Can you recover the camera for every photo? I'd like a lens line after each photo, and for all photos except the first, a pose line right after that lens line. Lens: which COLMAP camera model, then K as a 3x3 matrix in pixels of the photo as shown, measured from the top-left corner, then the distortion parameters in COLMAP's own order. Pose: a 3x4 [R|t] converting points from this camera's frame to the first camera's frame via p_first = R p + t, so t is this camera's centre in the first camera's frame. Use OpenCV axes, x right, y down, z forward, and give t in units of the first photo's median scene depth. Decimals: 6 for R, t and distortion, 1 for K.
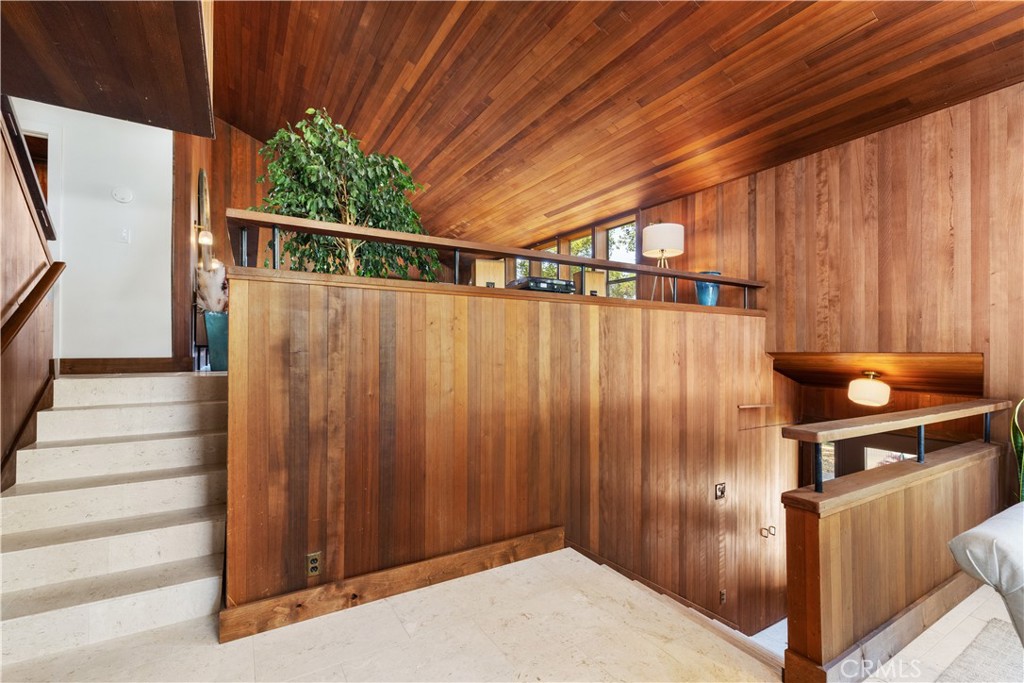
lens RADIAL K [[470.5, 0, 534.1], [0, 470.5, 347.9], [0, 0, 1]] dist [-0.000687, -0.000651]
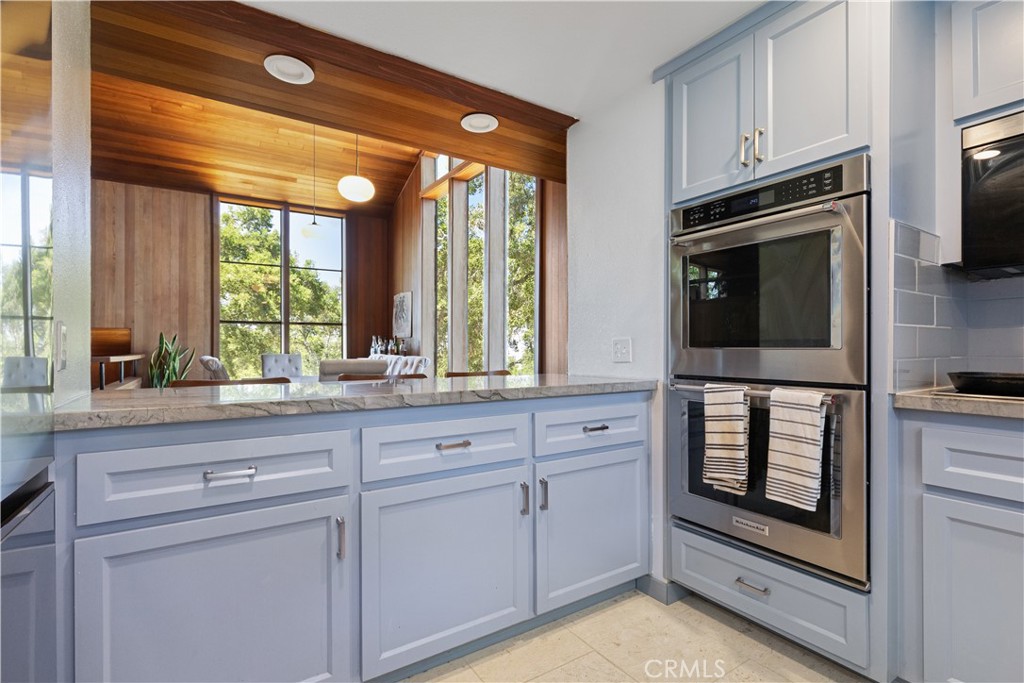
lens RADIAL K [[470.5, 0, 492.1], [0, 470.5, 343.4], [0, 0, 1]] dist [-0.000687, -0.000651]
pose [[0.032763, 0.006475, 0.999442, -0.612821], [-0.004022, 0.999972, -0.006347, 0.057153], [-0.999455, -0.003812, 0.032789, -0.337522]]
